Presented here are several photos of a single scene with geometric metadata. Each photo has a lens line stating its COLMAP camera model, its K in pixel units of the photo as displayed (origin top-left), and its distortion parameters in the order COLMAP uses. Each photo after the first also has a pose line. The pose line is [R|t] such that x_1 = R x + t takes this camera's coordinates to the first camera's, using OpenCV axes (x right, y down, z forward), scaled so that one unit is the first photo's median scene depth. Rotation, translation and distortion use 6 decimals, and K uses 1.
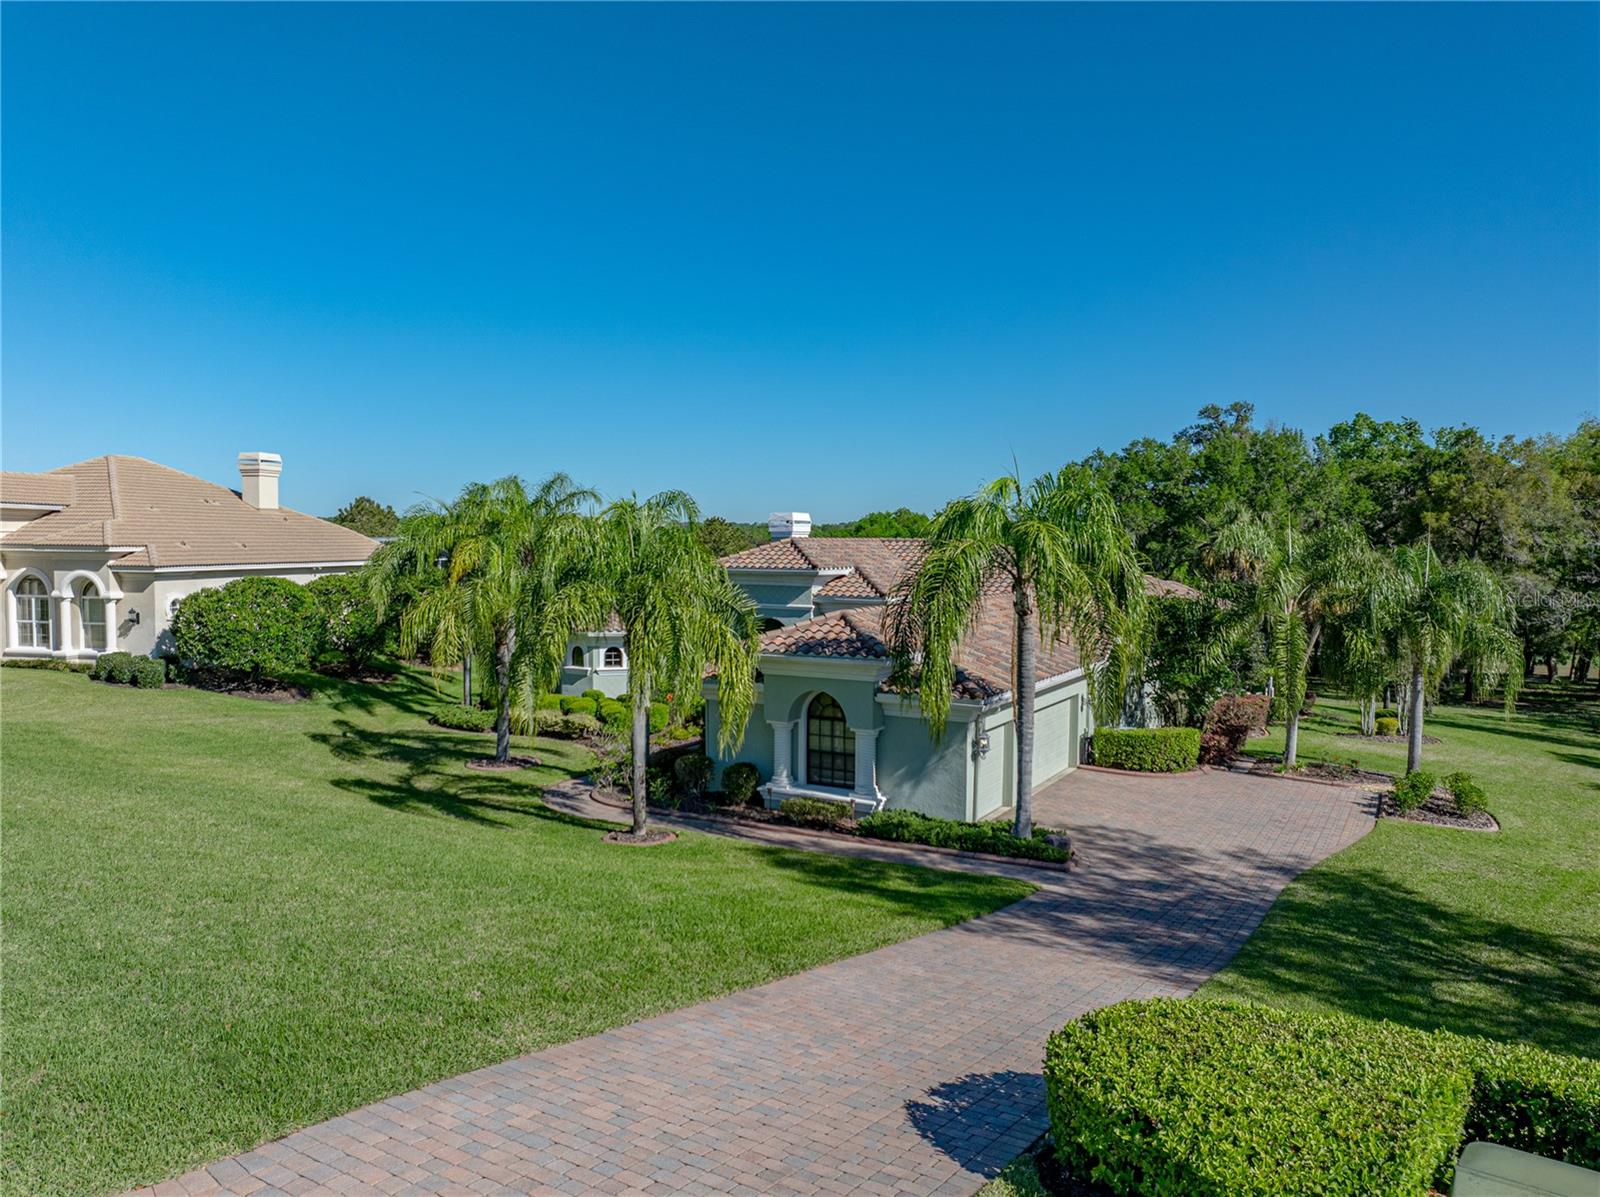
lens RADIAL K [[1124.6, 0, 800.0], [0, 1124.6, 598.5], [0, 0, 1]] dist [-0.052181, 0.003532]
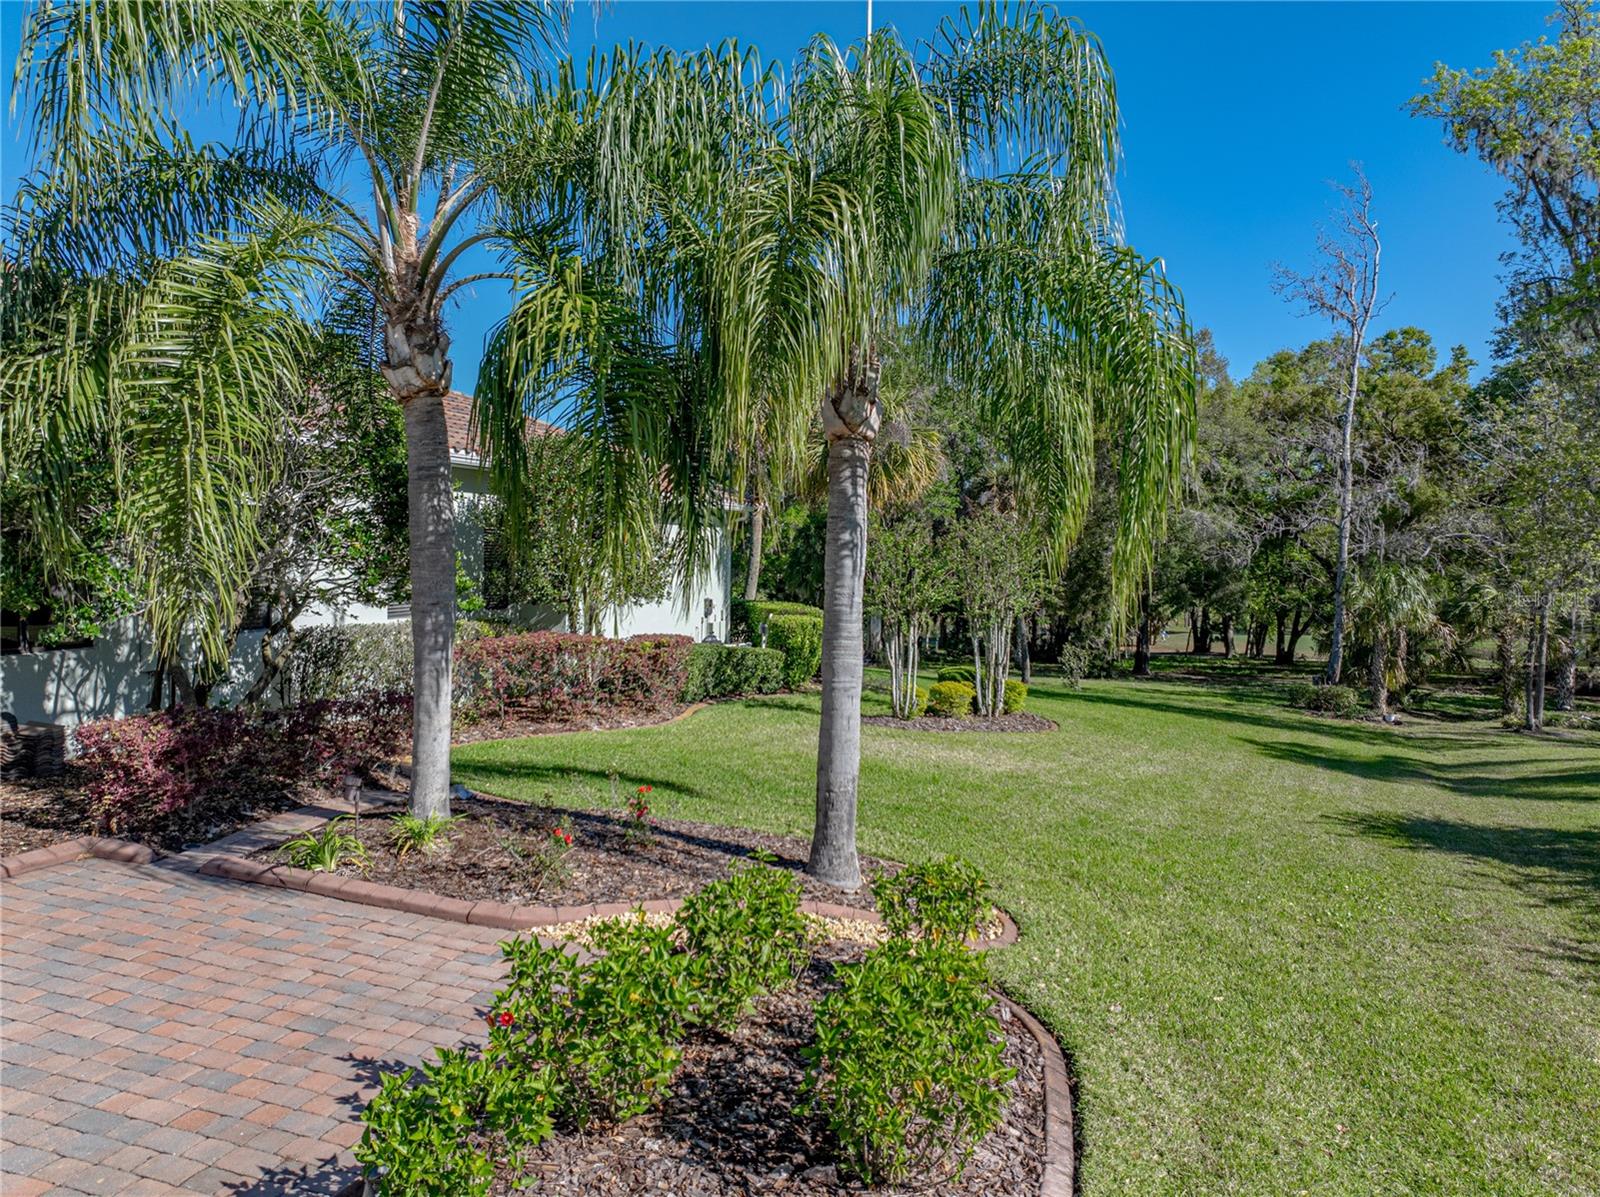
lens RADIAL K [[1110.7, 0, 800.0], [0, 1110.7, 598.5], [0, 0, 1]] dist [-0.025662, 0.000859]
pose [[0.972597, -0.002296, 0.232487, 0.621395], [0.002165, 0.999997, 0.000816, 0.125657], [-0.232488, -0.000291, 0.972599, 0.944759]]
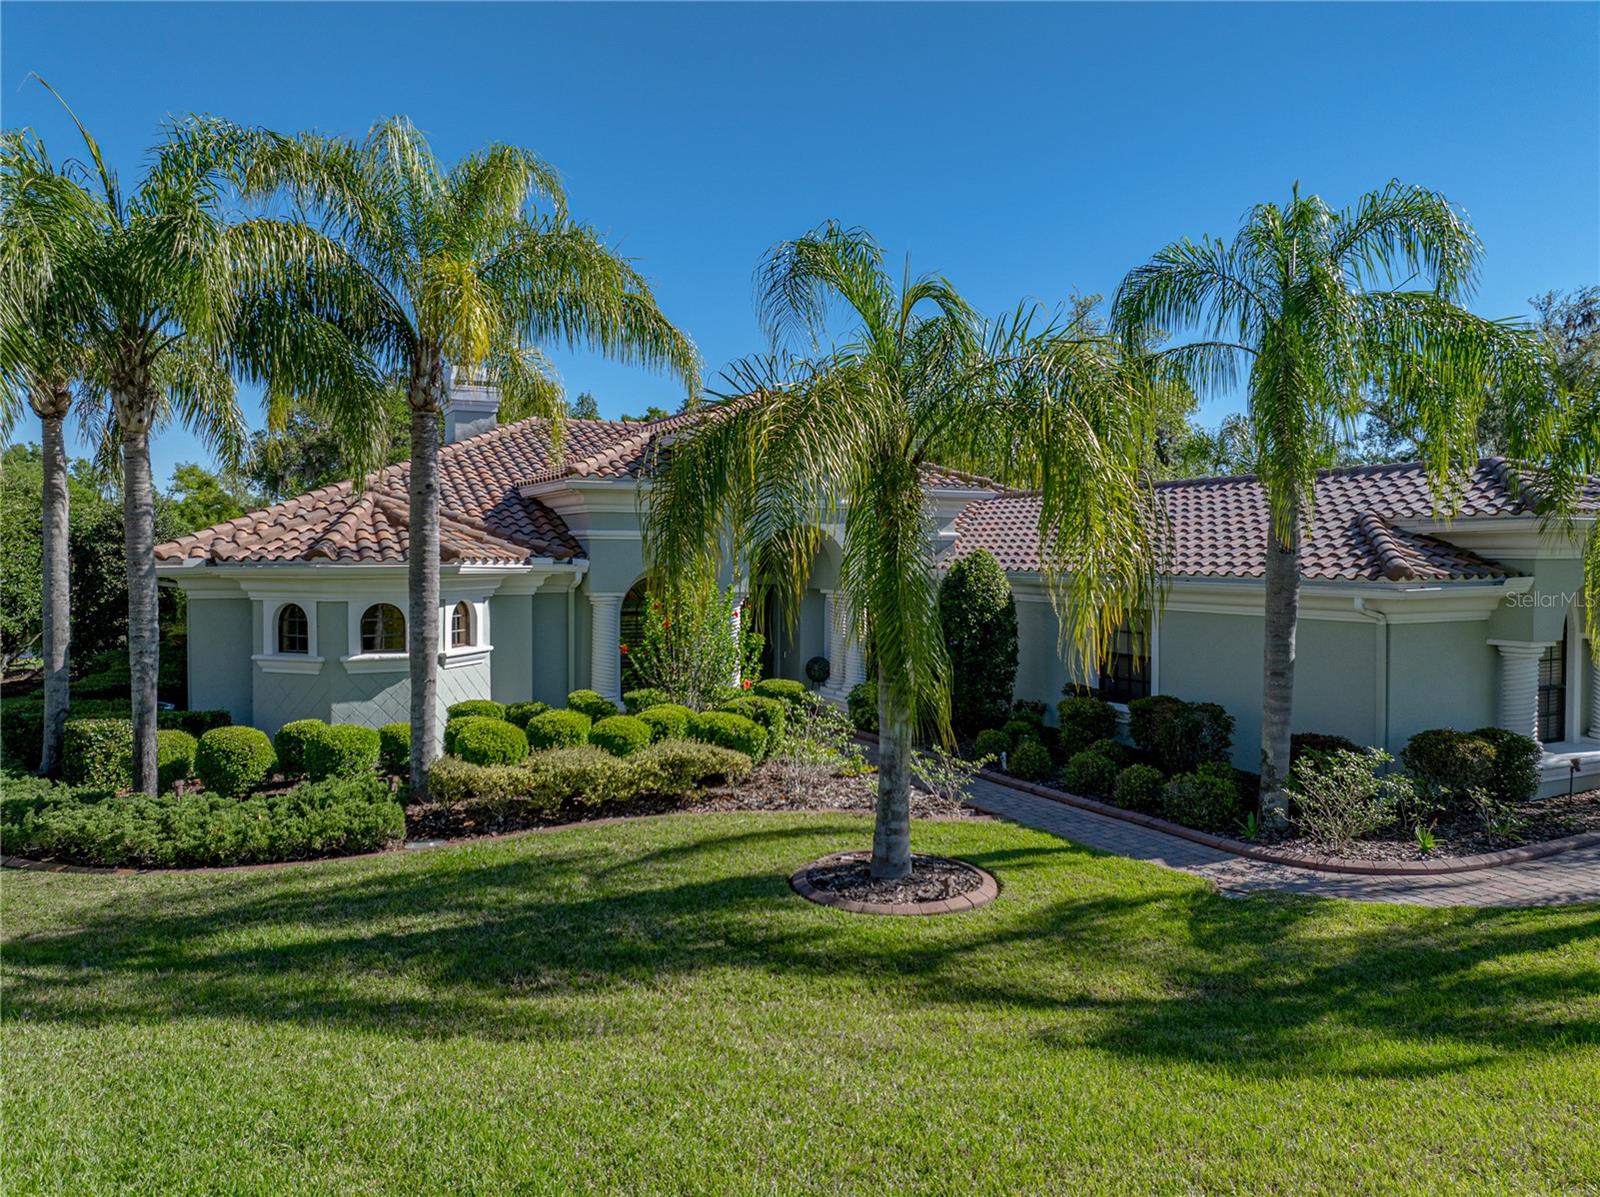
lens RADIAL K [[1116.8, 0, 800.0], [0, 1116.8, 598.5], [0, 0, 1]] dist [-0.028138, 0.020562]
pose [[0.555820, -0.040781, 0.830301, -0.729404], [0.042041, 0.998897, 0.020918, 0.062467], [-0.830239, 0.023280, 0.556922, 1.053937]]
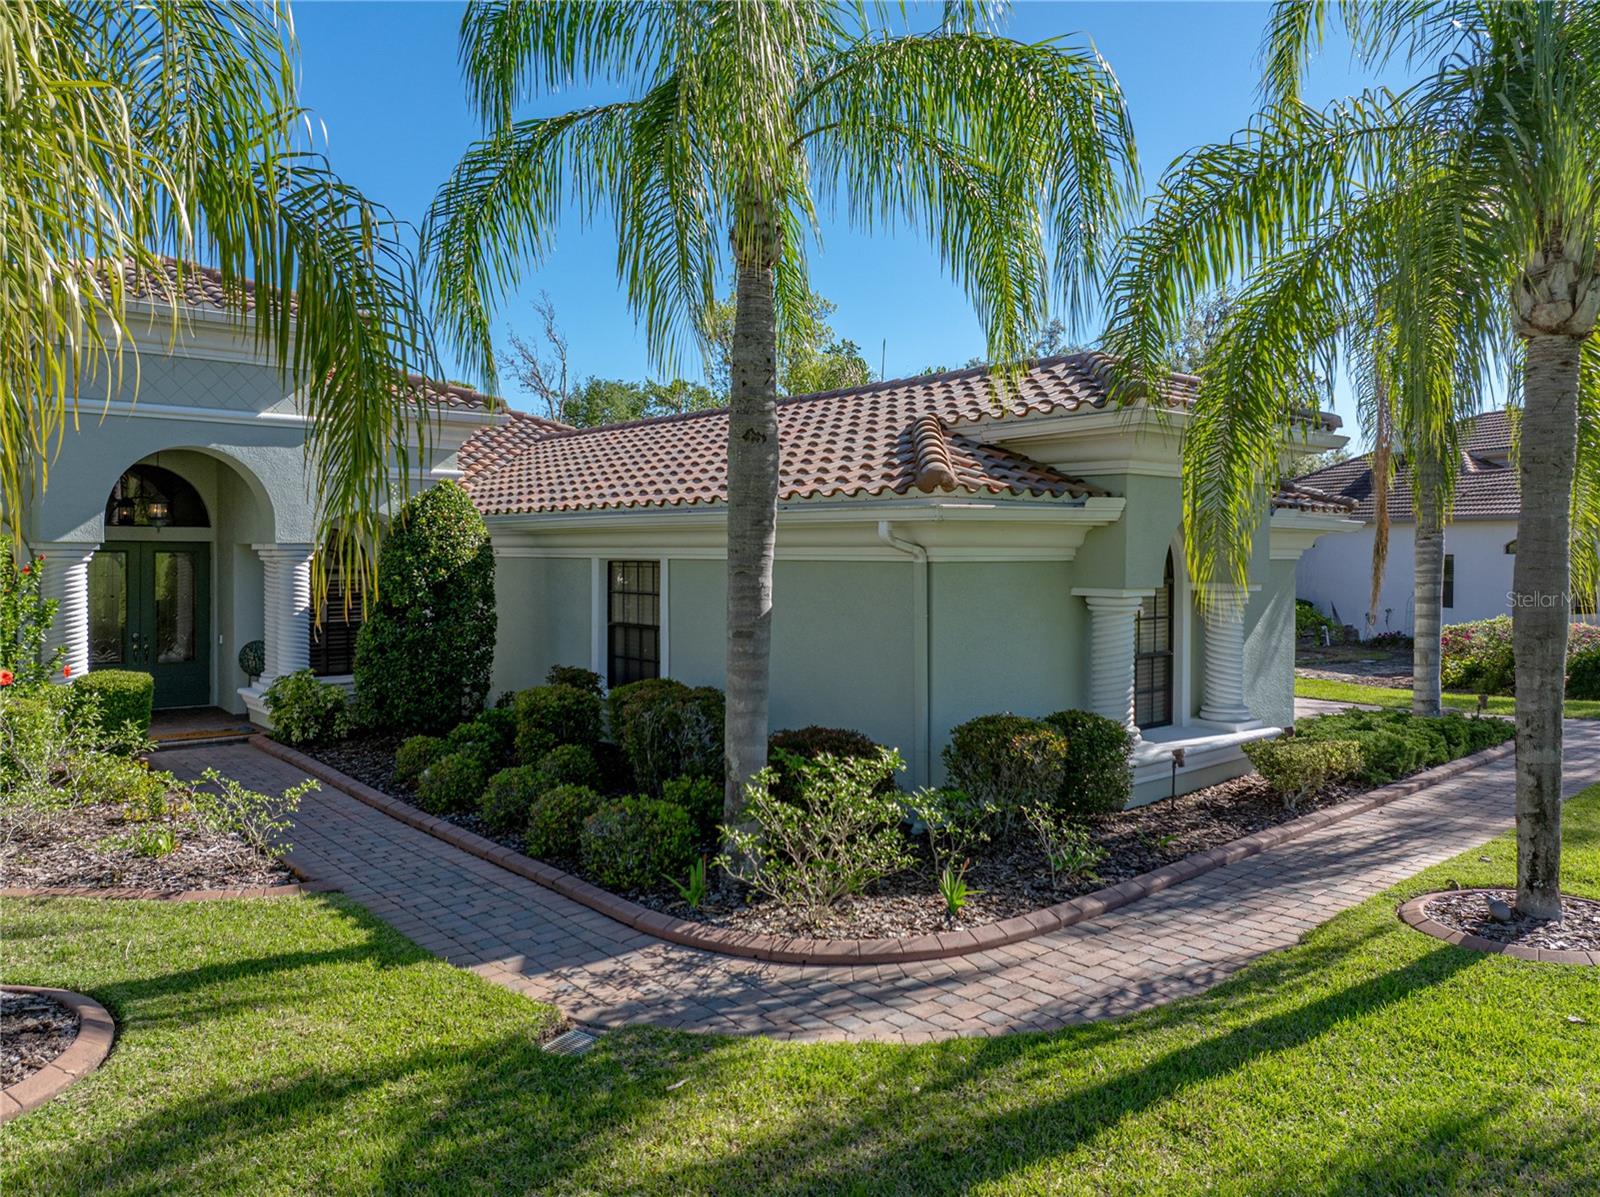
lens RADIAL K [[1127.9, 0, 800.0], [0, 1127.9, 598.5], [0, 0, 1]] dist [-0.024614, 0.000149]
pose [[0.331277, -0.045276, 0.942447, -0.475781], [0.043393, 0.998522, 0.032717, 0.097723], [-0.942535, 0.030057, 0.332752, 1.033439]]
